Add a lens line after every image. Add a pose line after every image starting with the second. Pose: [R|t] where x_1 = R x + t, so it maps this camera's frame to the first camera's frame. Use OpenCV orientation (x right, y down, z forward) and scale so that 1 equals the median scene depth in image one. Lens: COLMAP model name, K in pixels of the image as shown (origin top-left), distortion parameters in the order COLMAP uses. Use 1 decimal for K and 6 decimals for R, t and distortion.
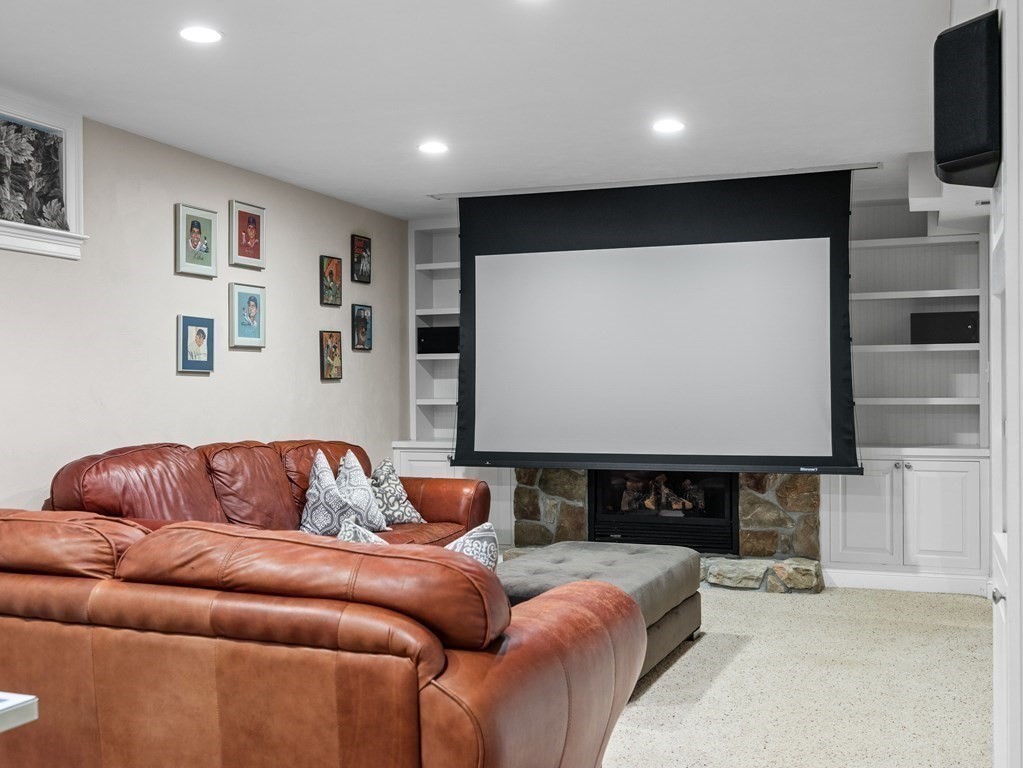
lens RADIAL K [[1065.8, 0, 511.0], [0, 1065.8, 384.6], [0, 0, 1]] dist [-0.001567, 0.000000]
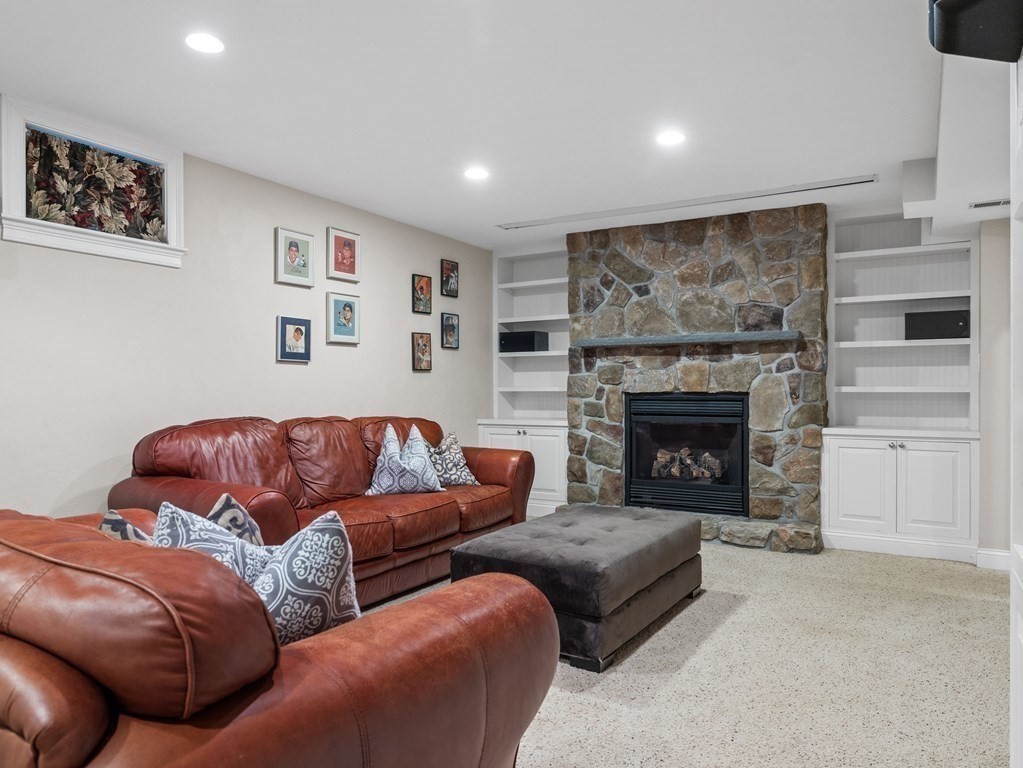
lens RADIAL K [[691.3, 0, 512.9], [0, 691.3, 388.3], [0, 0, 1]] dist [-0.005205, 0.001028]
pose [[0.986882, 0.004475, -0.161383, 0.094039], [-0.003725, 0.999981, 0.004949, 0.015335], [0.161402, -0.004283, 0.986879, 0.236639]]
